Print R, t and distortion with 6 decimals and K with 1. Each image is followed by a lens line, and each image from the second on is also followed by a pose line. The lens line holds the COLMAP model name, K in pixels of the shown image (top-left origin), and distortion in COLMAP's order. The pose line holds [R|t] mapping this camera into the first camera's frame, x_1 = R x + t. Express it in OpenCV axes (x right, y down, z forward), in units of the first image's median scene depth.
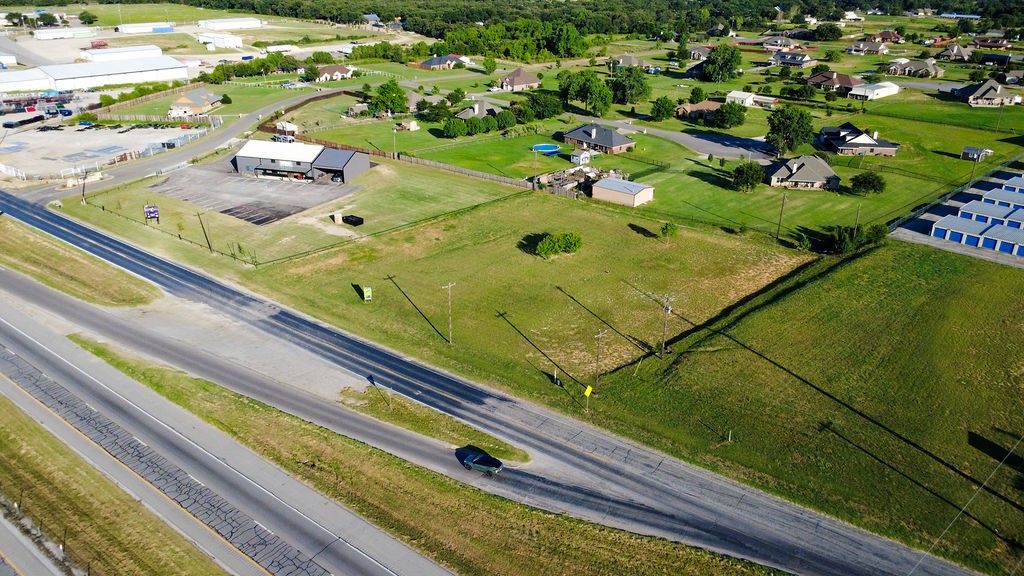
lens RADIAL K [[746.7, 0, 512.0], [0, 746.7, 288.0], [0, 0, 1]] dist [0.000814, 0.005185]
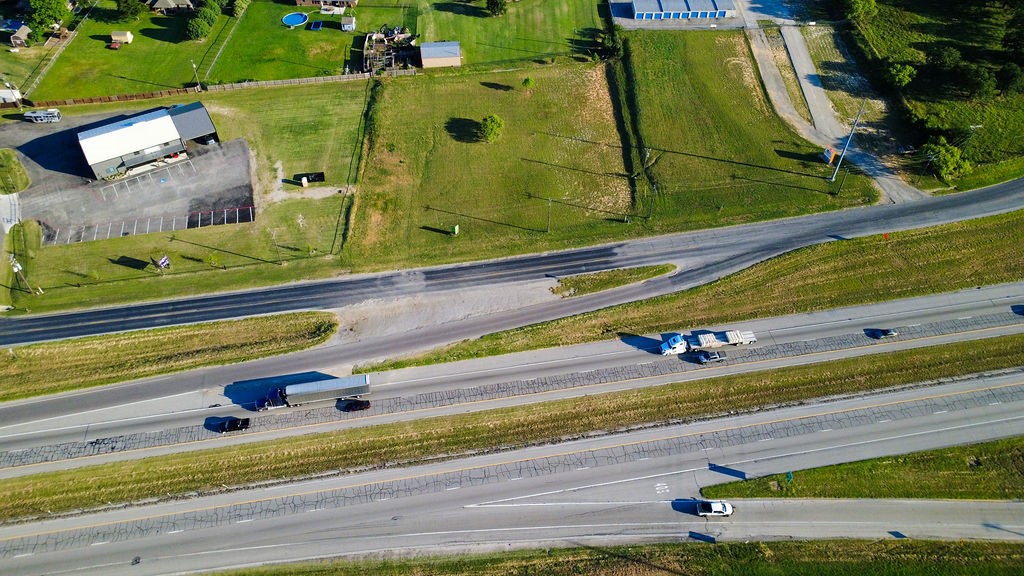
lens RADIAL K [[746.7, 0, 512.0], [0, 746.7, 288.0], [0, 0, 1]] dist [0.000814, 0.005185]
pose [[0.679583, -0.542951, 0.493326, -1.011299], [0.292907, 0.817370, 0.496096, -0.657545], [-0.672586, -0.192640, 0.714505, -0.109699]]
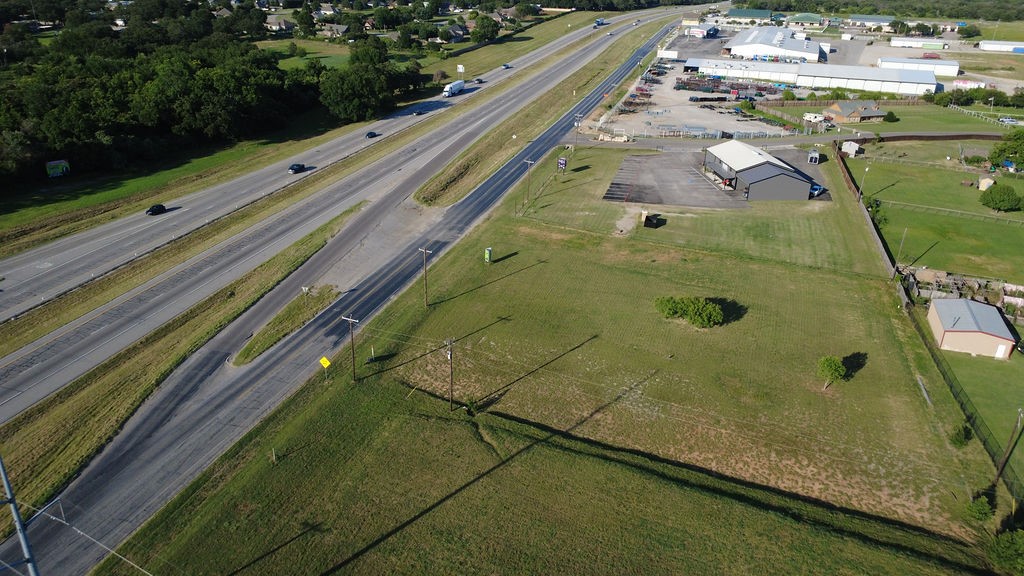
lens RADIAL K [[746.7, 0, 512.0], [0, 746.7, 288.0], [0, 0, 1]] dist [0.000814, 0.005185]
pose [[0.358179, 0.378610, -0.853442, 0.883121], [-0.397086, 0.889070, 0.227764, -0.245493], [0.845003, 0.257310, 0.468787, 0.616364]]
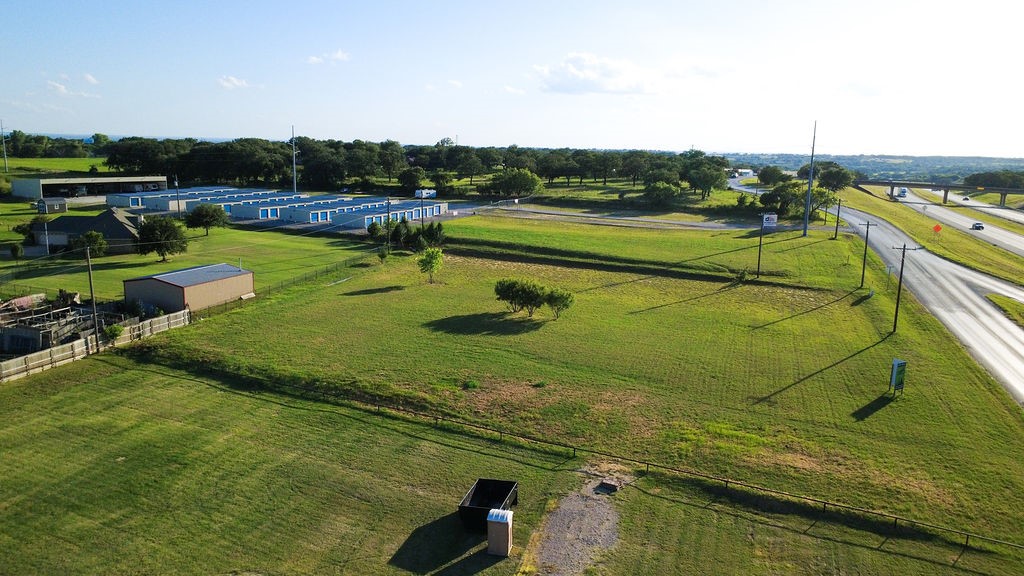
lens RADIAL K [[746.7, 0, 512.0], [0, 746.7, 288.0], [0, 0, 1]] dist [0.000814, 0.005185]
pose [[-0.330815, -0.185695, 0.925245, -0.643989], [0.382549, 0.869891, 0.311363, -0.338902], [-0.862681, 0.456955, -0.216735, 1.514507]]
